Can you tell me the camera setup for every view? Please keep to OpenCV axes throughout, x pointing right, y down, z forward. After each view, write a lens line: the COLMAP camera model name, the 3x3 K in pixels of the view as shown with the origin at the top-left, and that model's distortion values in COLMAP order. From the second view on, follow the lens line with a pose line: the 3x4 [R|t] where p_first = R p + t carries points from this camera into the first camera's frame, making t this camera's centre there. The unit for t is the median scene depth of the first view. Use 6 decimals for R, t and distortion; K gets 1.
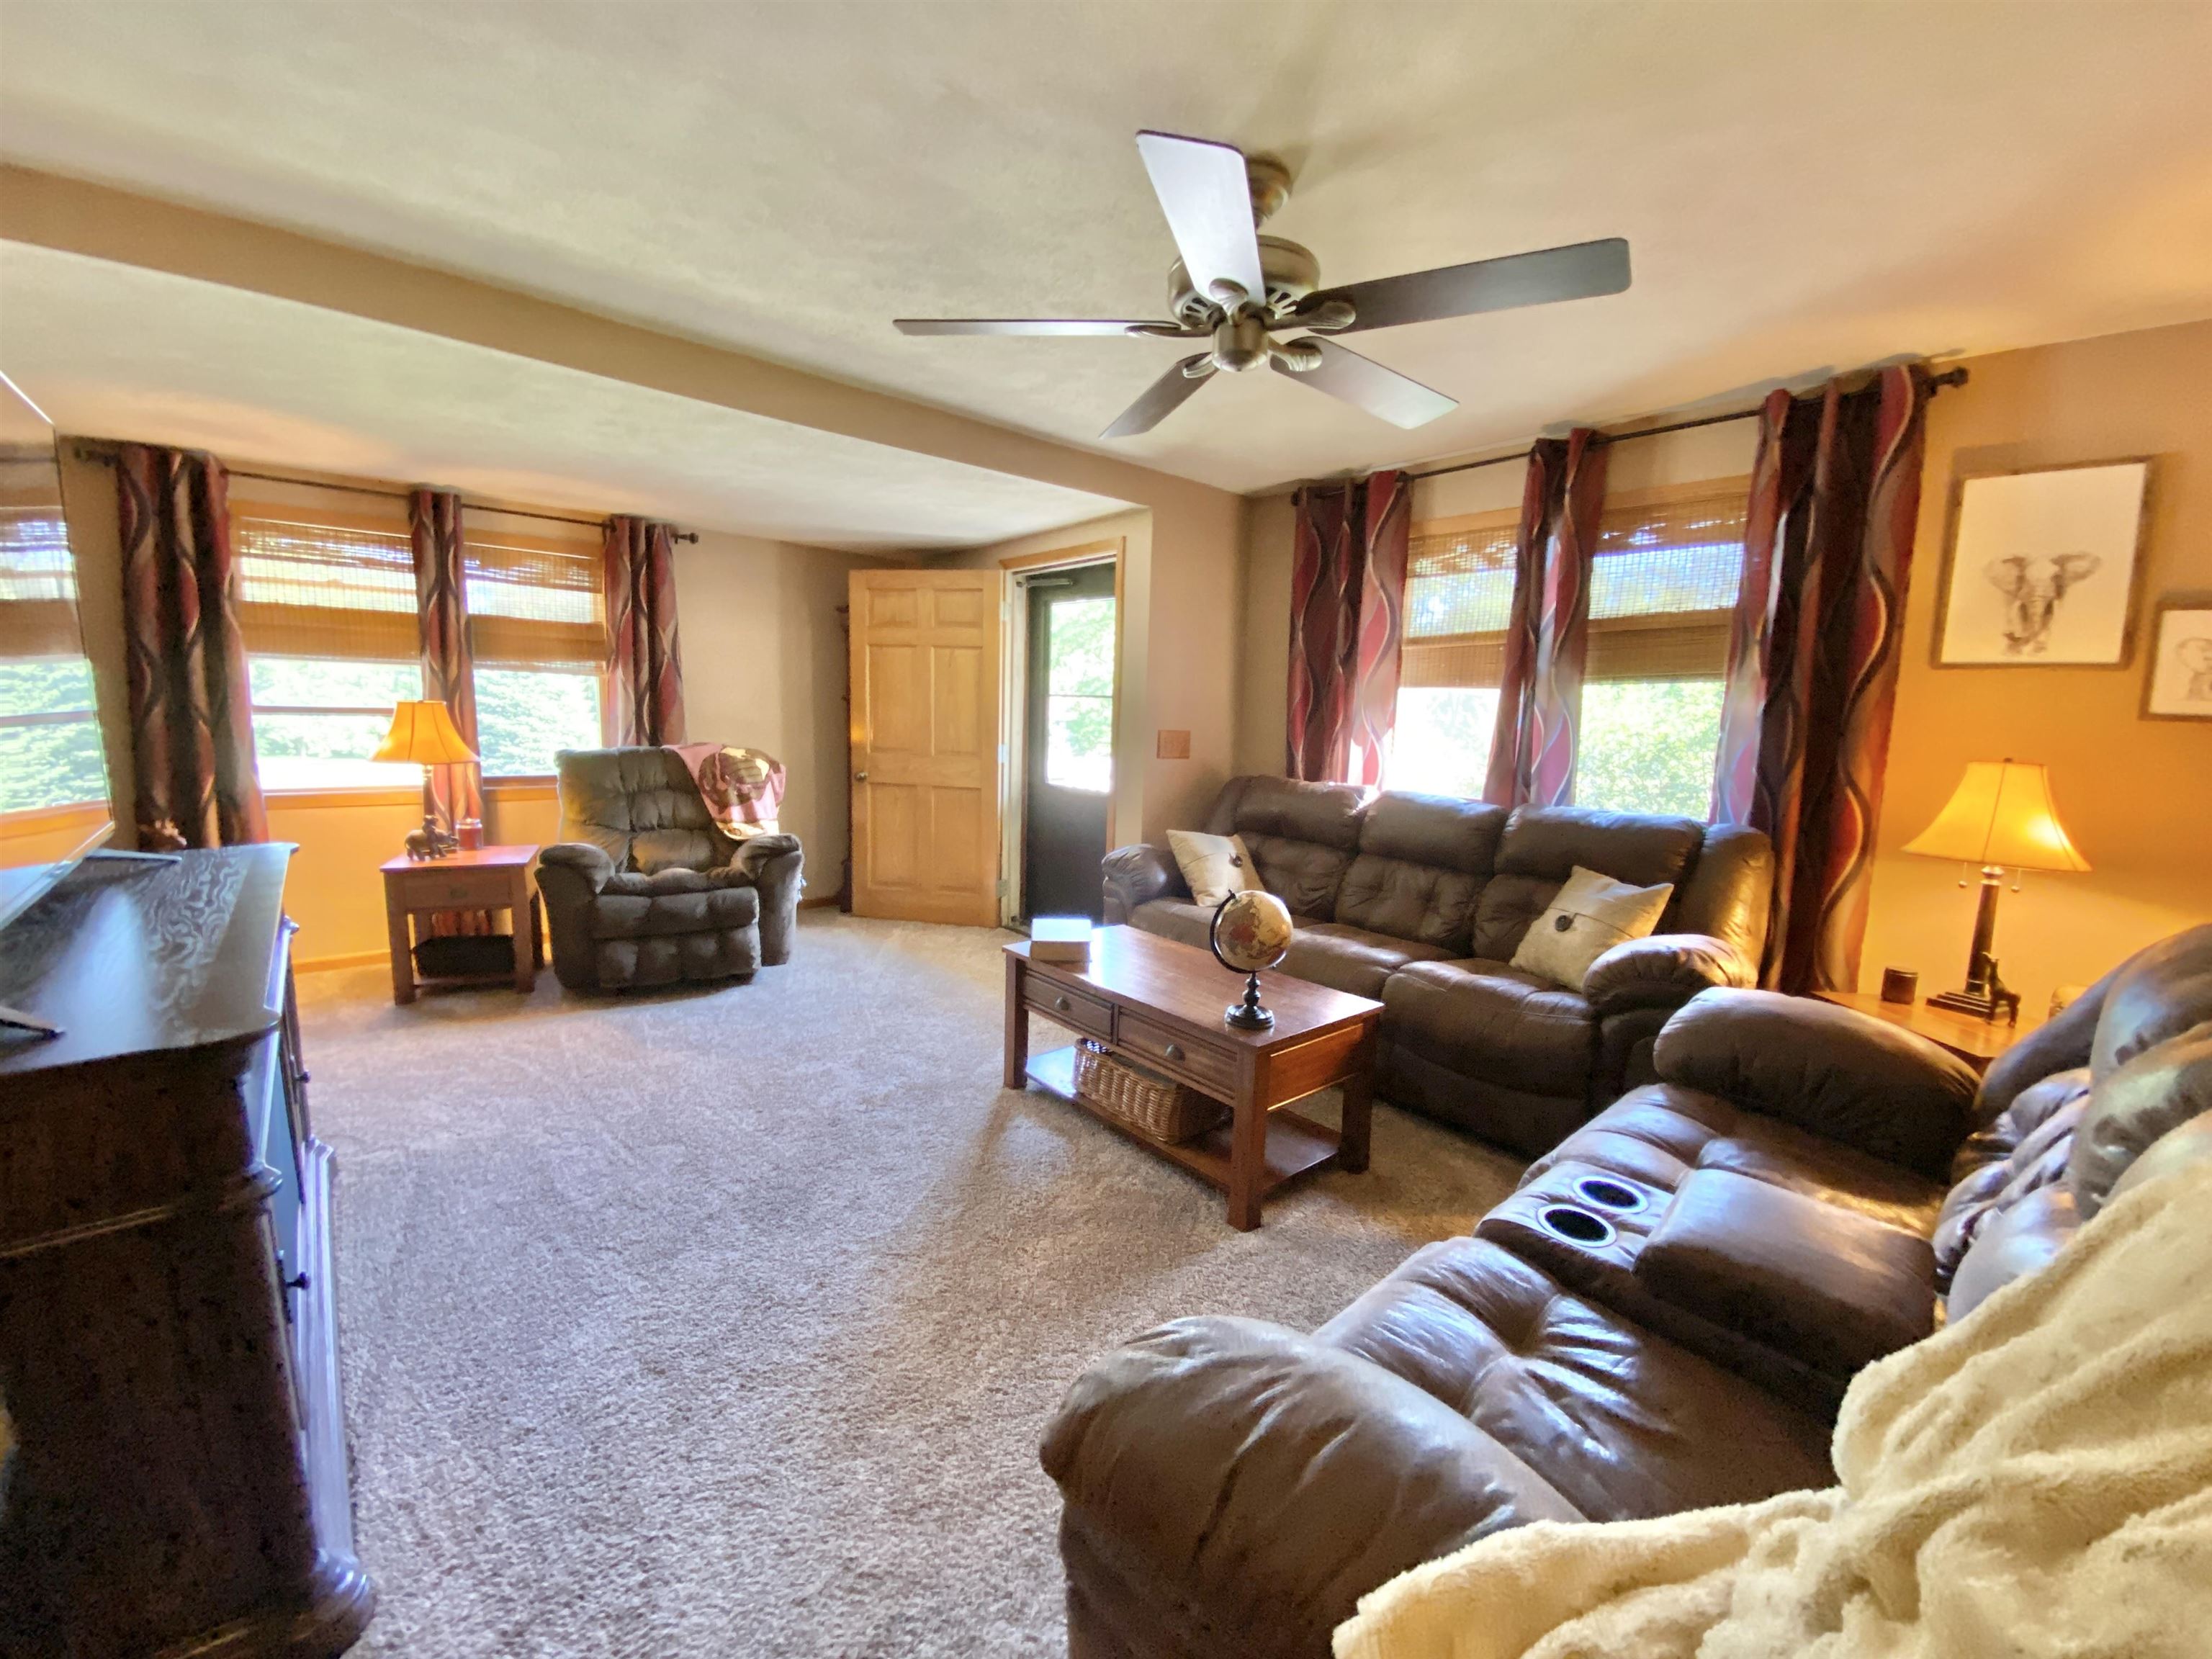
lens RADIAL K [[903.8, 0, 1099.8], [0, 903.8, 824.8], [0, 0, 1]] dist [-0.000958, -0.000182]
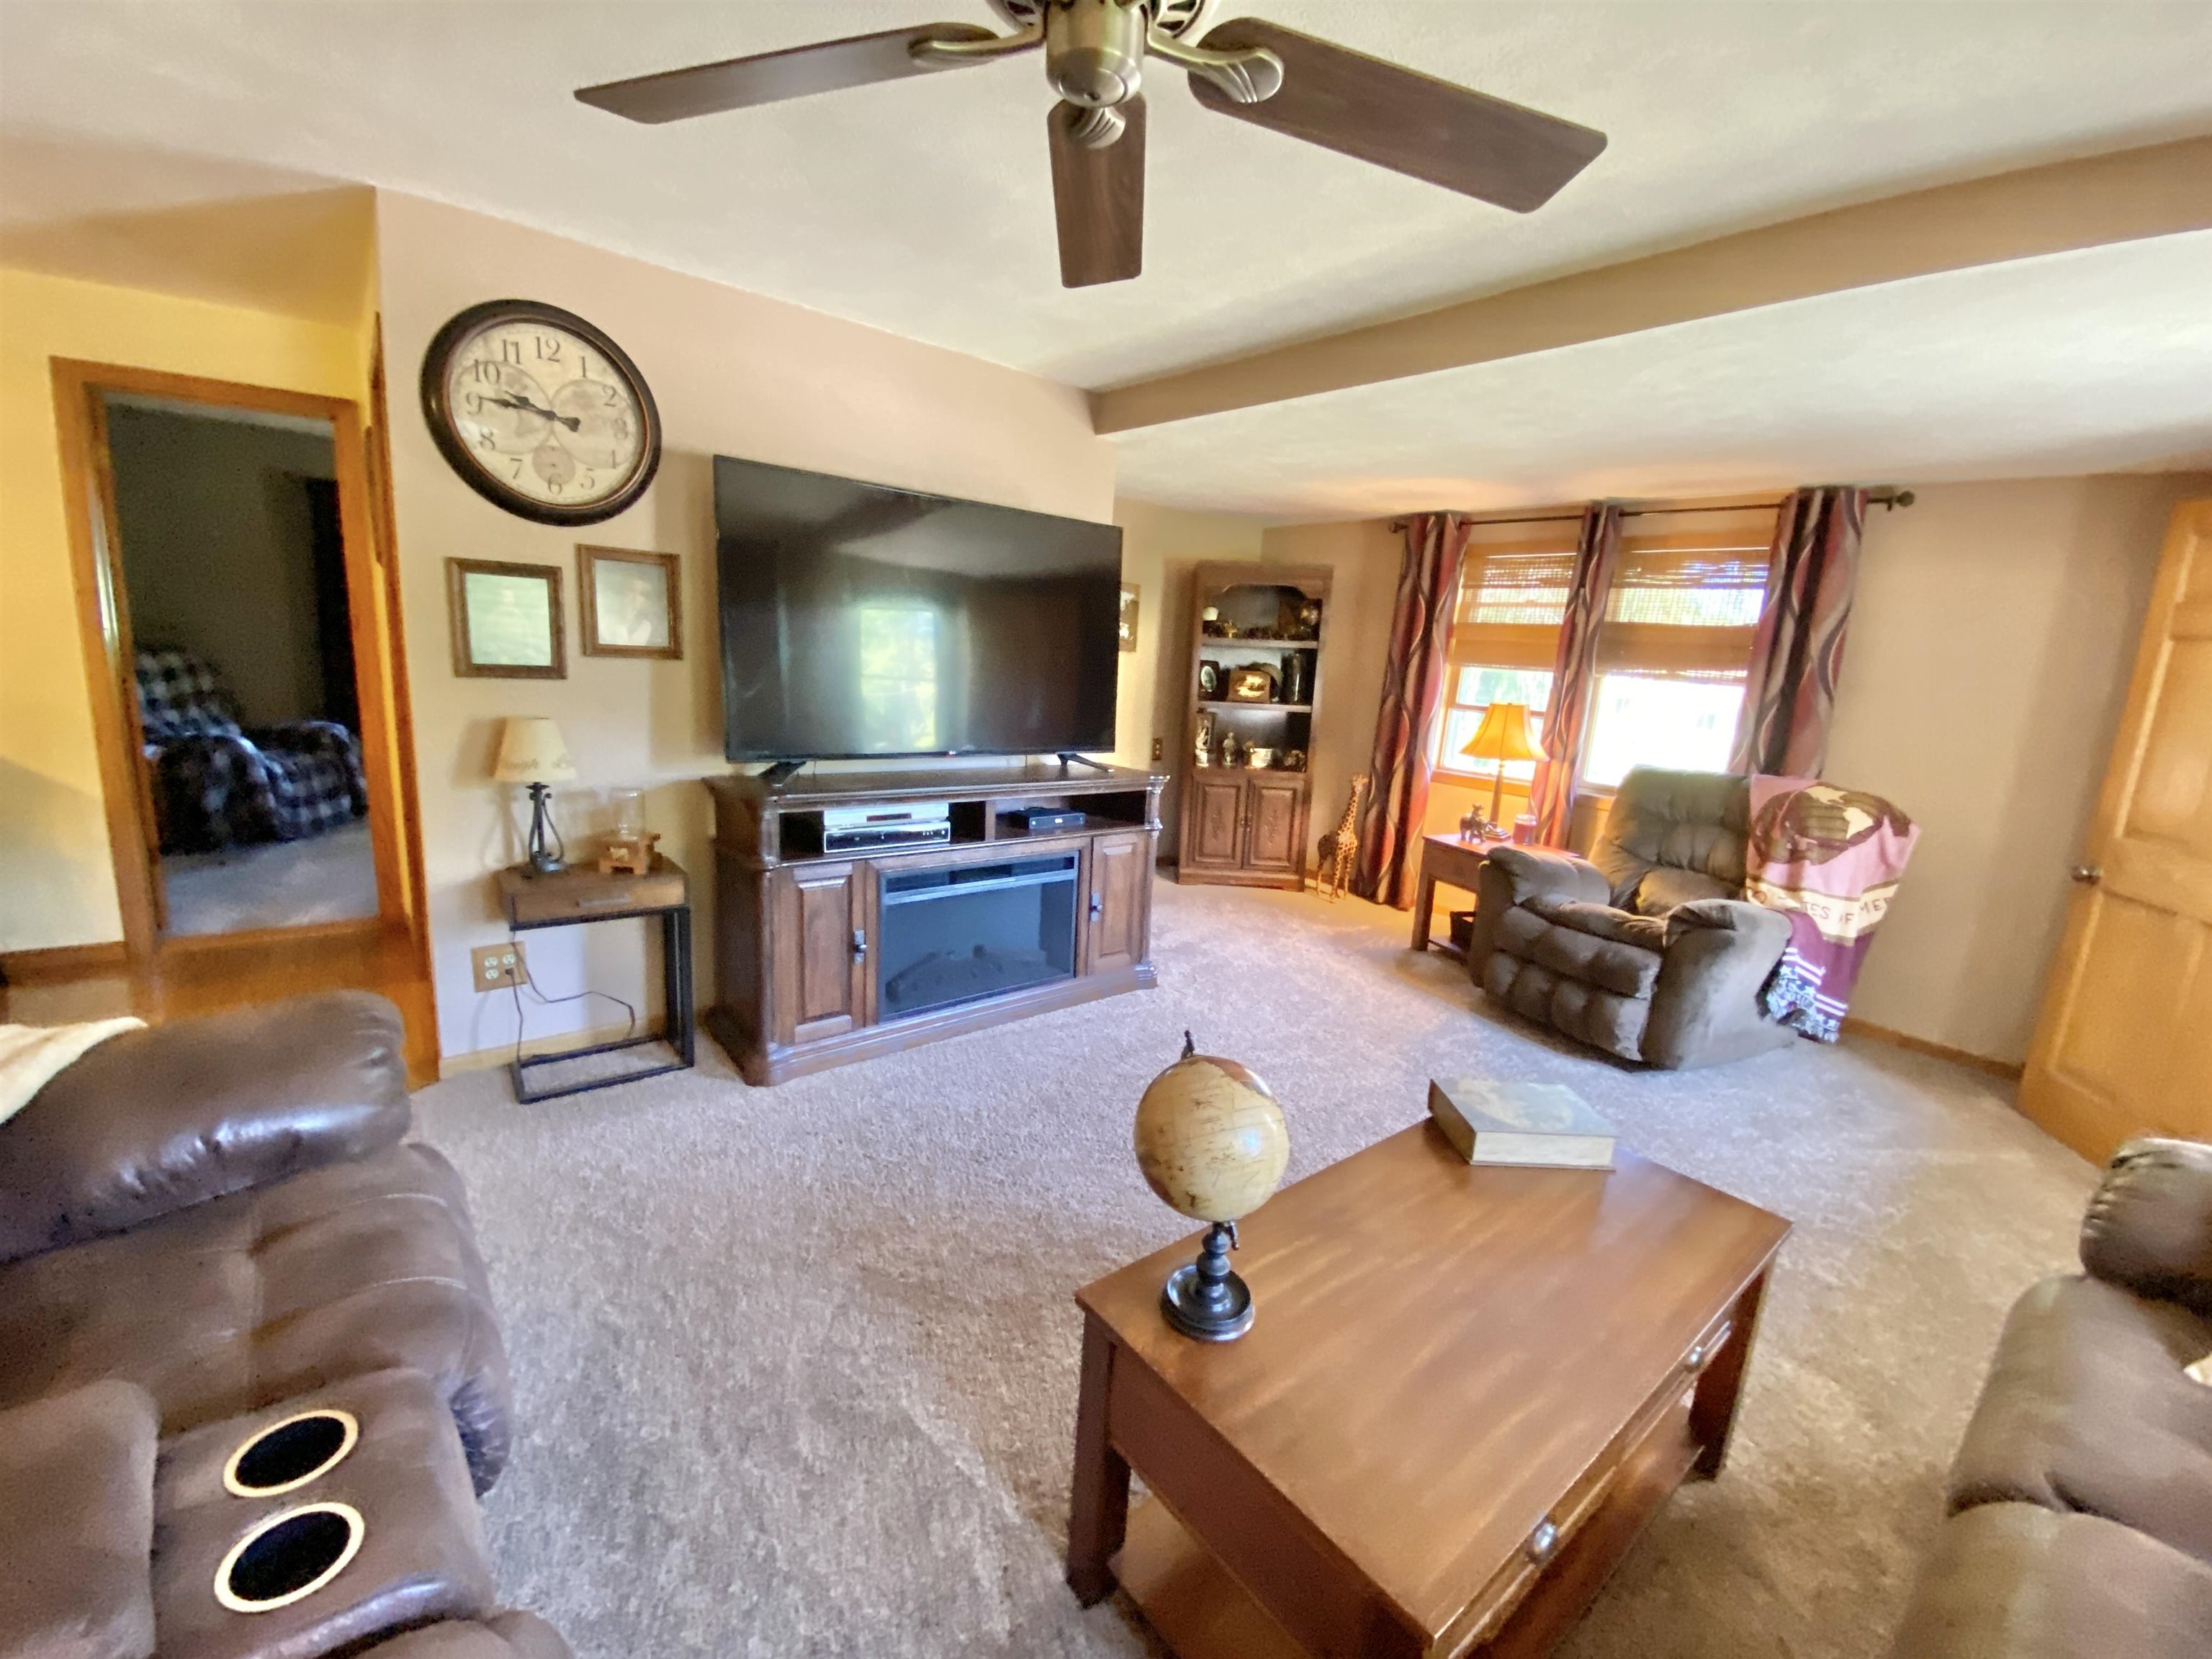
lens RADIAL K [[903.8, 0, 1099.8], [0, 903.8, 824.8], [0, 0, 1]] dist [-0.000958, -0.000182]
pose [[-0.038982, 0.155676, -0.987039, 0.364840], [-0.196138, 0.967381, 0.160322, -0.065886], [0.979801, 0.199846, -0.007177, 0.505665]]
